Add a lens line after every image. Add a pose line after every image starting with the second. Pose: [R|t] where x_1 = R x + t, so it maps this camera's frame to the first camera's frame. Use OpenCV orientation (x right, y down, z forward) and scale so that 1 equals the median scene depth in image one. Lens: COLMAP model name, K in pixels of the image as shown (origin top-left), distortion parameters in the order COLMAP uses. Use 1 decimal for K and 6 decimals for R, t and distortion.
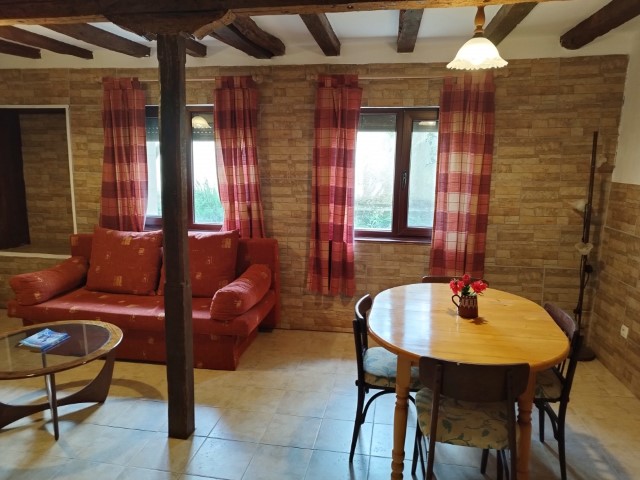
lens RADIAL K [[461.7, 0, 320.0], [0, 461.7, 240.0], [0, 0, 1]] dist [0.004923, -0.001010]
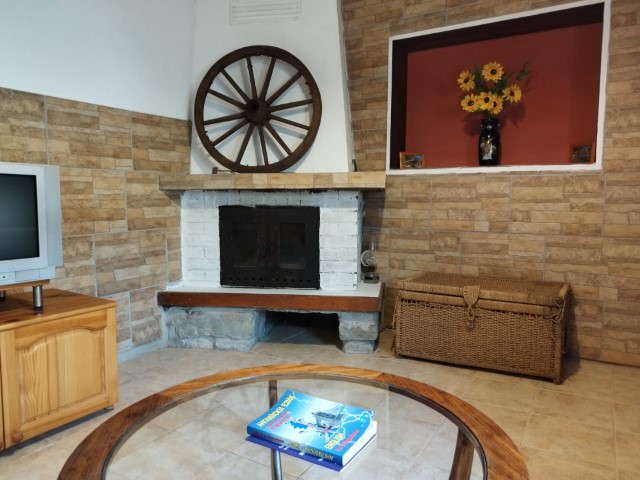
lens RADIAL K [[461.7, 0, 320.0], [0, 461.7, 240.0], [0, 0, 1]] dist [0.004923, -0.001010]
pose [[-0.373624, 0.064997, -0.925300, -0.202847], [-0.158646, 0.978366, 0.132783, 0.026281], [0.913913, 0.196406, -0.355229, 0.751666]]
